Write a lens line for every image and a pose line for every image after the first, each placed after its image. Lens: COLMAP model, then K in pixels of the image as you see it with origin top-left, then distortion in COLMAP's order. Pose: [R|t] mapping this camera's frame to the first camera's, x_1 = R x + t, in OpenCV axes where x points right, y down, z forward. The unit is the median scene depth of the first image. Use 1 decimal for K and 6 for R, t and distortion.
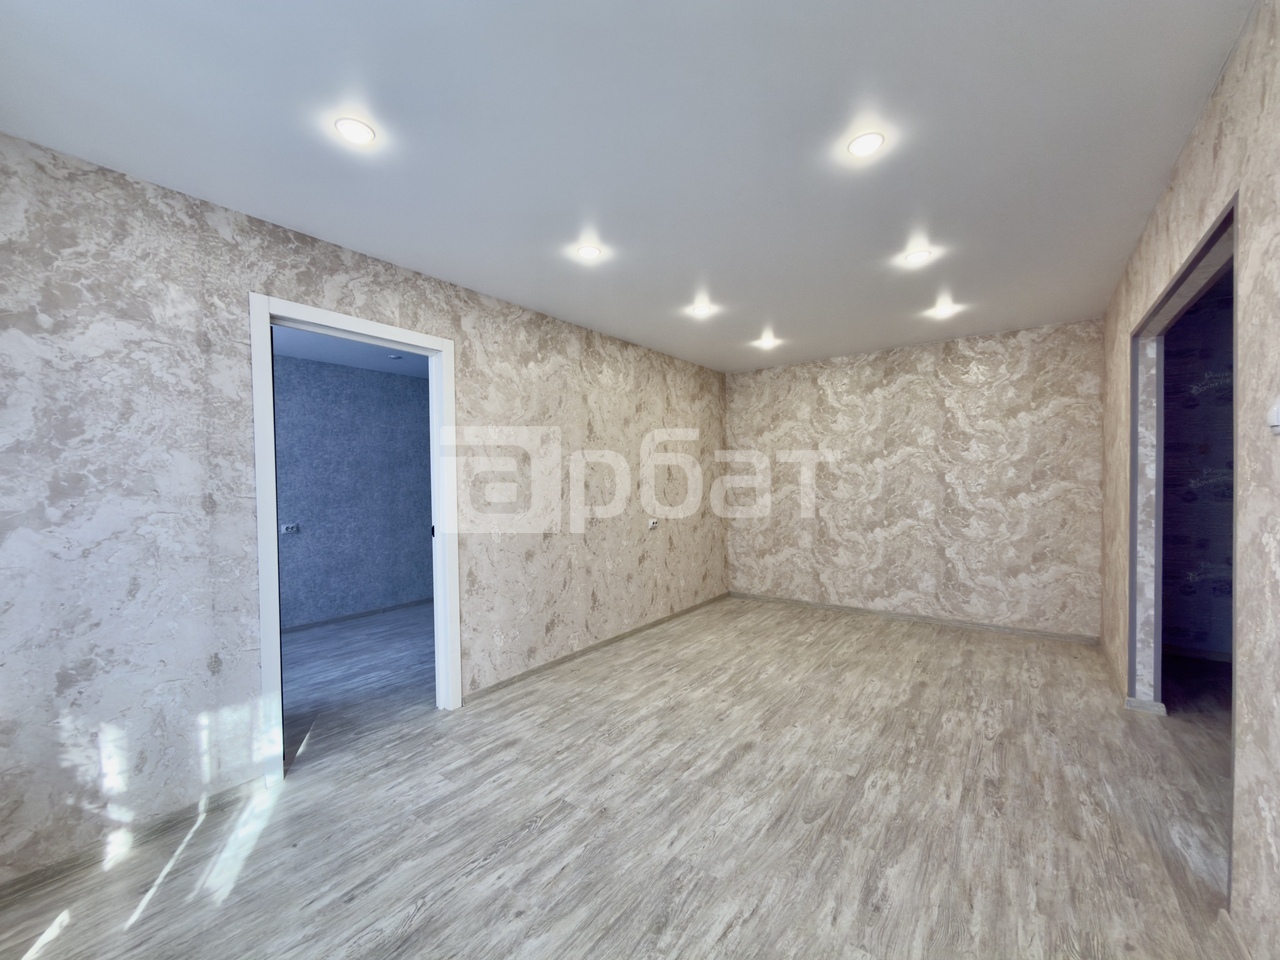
lens RADIAL K [[518.1, 0, 639.0], [0, 518.1, 493.1], [0, 0, 1]] dist [-0.000932, -0.000026]
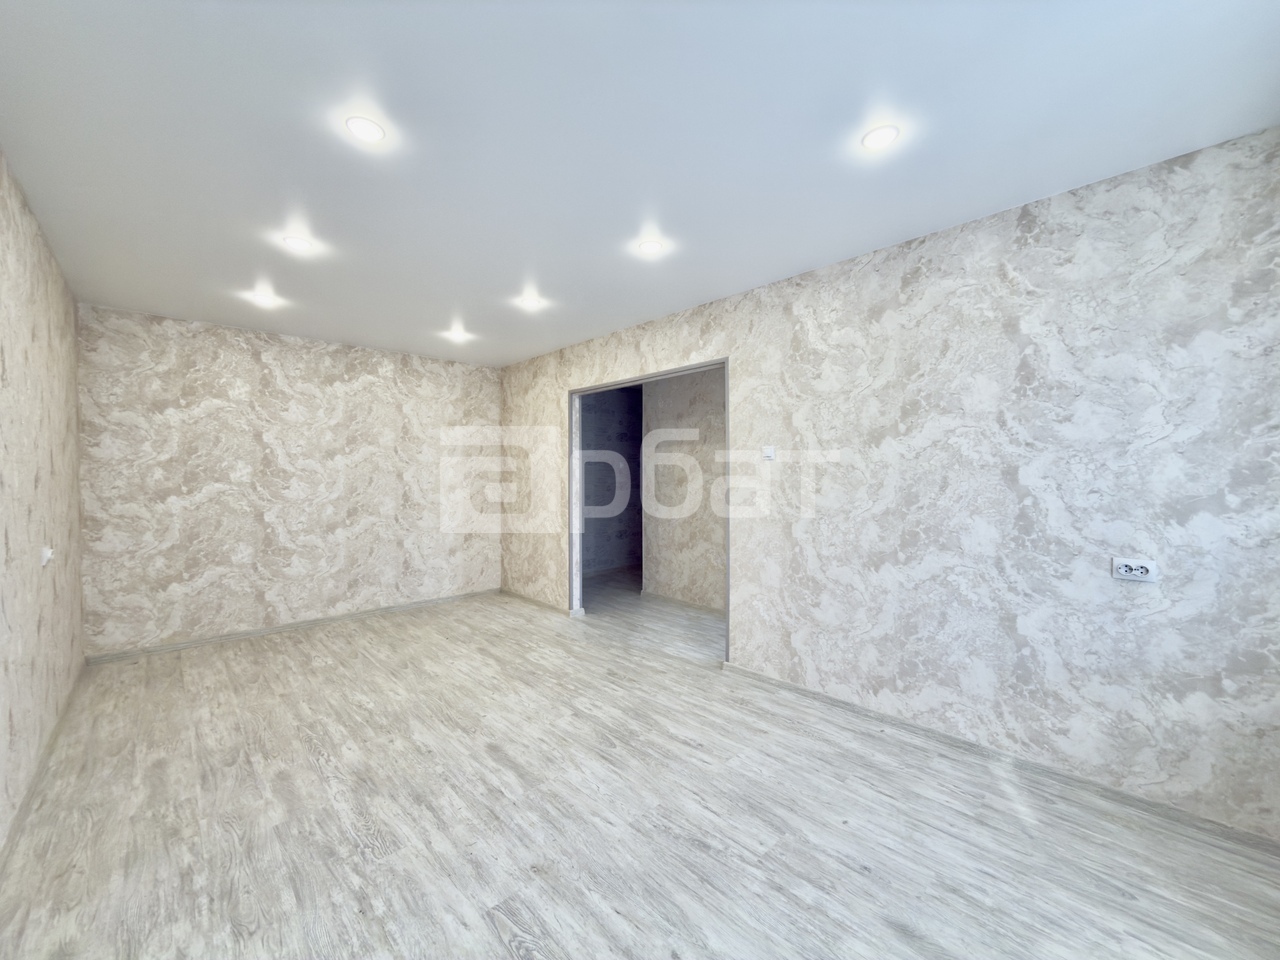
lens RADIAL K [[508.5, 0, 639.2], [0, 508.5, 482.1], [0, 0, 1]] dist [0.000314, 0.000247]
pose [[0.175460, 0.002572, 0.984483, -0.572685], [0.022261, 0.999731, -0.006580, 0.000958], [-0.984235, 0.023070, 0.175356, 0.460240]]
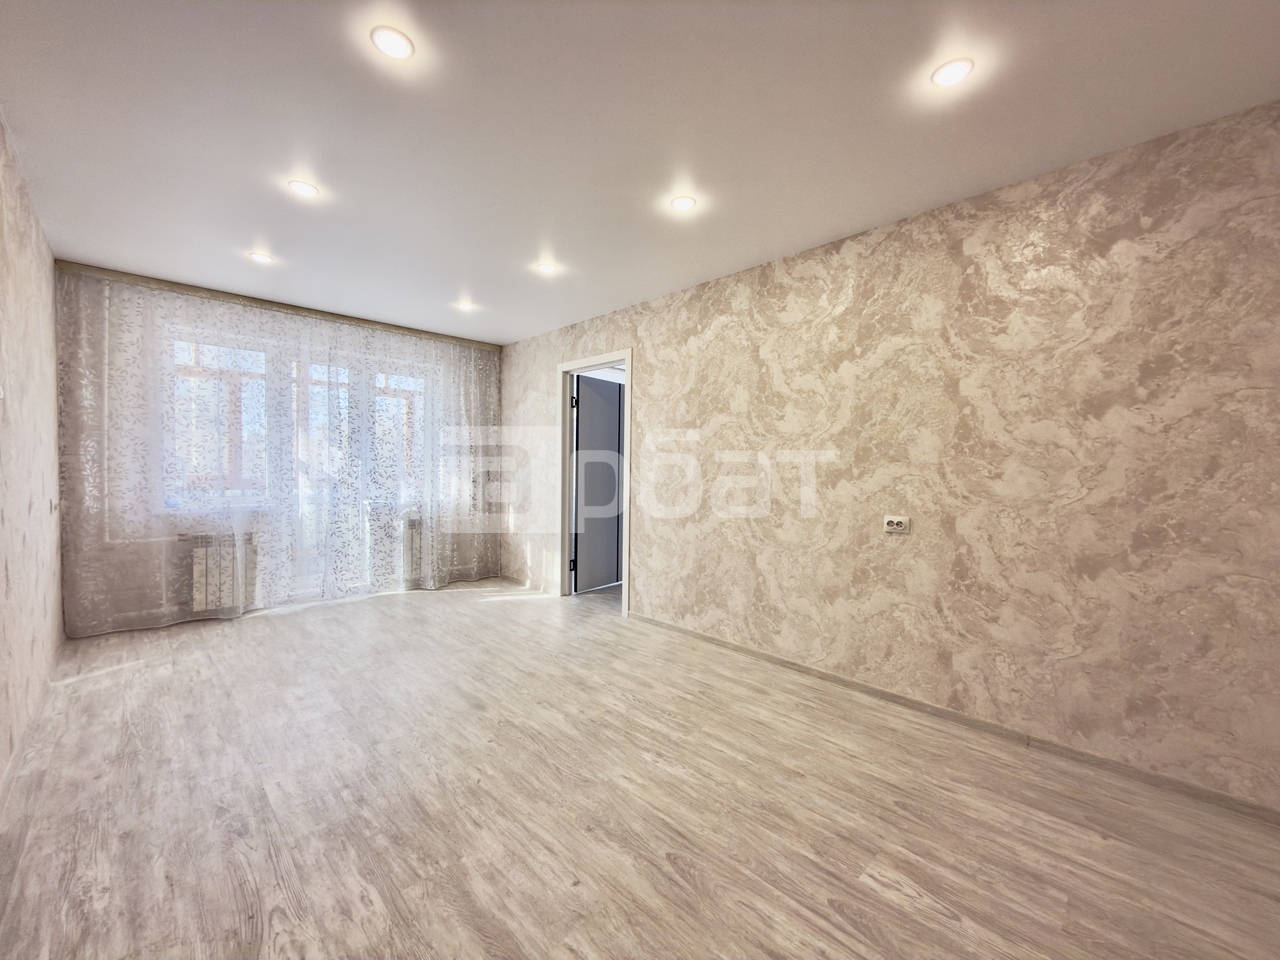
lens RADIAL K [[508.5, 0, 639.2], [0, 508.5, 482.1], [0, 0, 1]] dist [0.000314, 0.000247]
pose [[-0.155692, 0.043258, -0.986858, 0.942260], [-0.033552, 0.998233, 0.049050, -0.009132], [0.987236, 0.040748, -0.153965, 1.208086]]
